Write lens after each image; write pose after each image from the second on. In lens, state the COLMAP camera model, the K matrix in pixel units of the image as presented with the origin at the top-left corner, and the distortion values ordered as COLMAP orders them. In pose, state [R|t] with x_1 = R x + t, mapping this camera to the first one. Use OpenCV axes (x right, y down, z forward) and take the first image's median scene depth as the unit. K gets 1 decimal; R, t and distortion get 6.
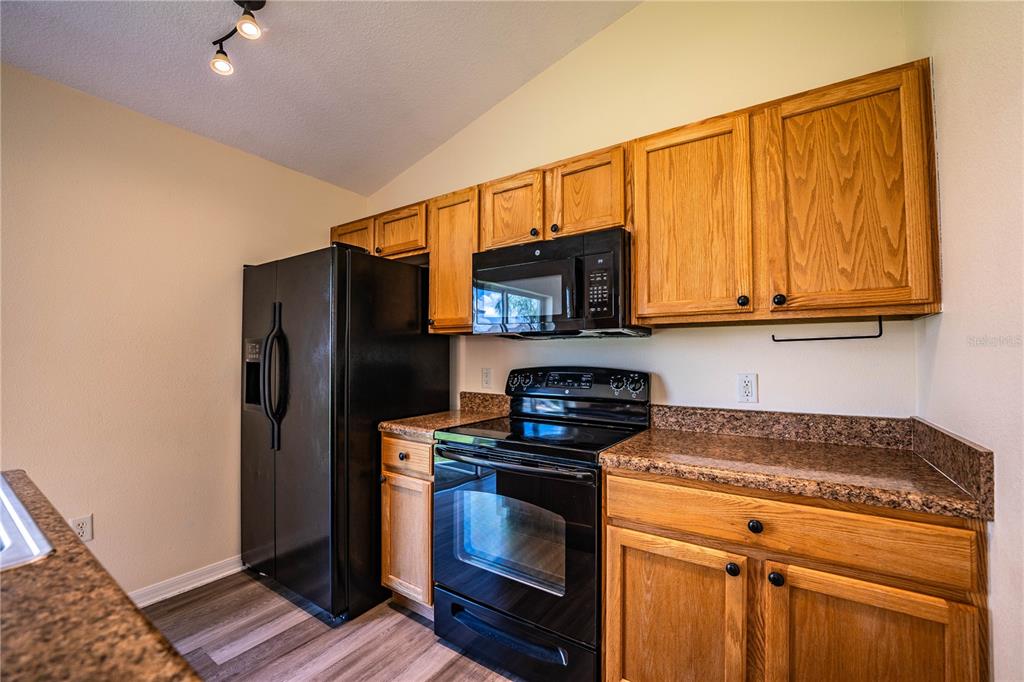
lens RADIAL K [[418.9, 0, 511.3], [0, 418.9, 342.9], [0, 0, 1]] dist [-0.025430, 0.002035]
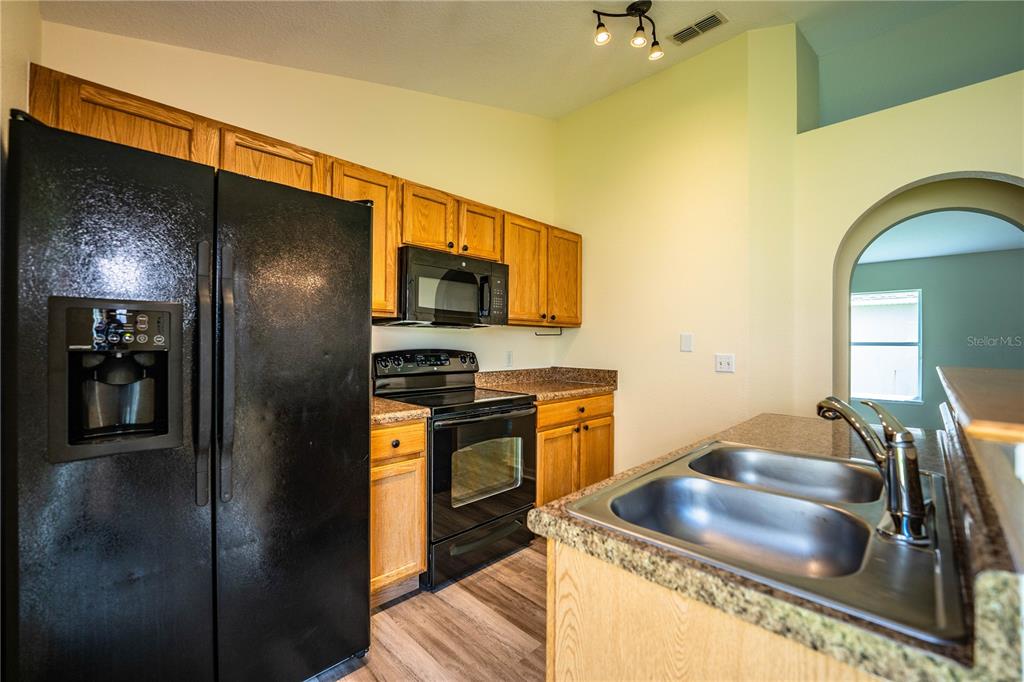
lens RADIAL K [[418.9, 0, 510.4], [0, 418.9, 343.1], [0, 0, 1]] dist [-0.025430, 0.002035]
pose [[0.189919, -0.001377, 0.981799, -1.493882], [-0.039508, 0.999178, 0.009044, 0.022565], [-0.981005, -0.040507, 0.189709, 0.720832]]
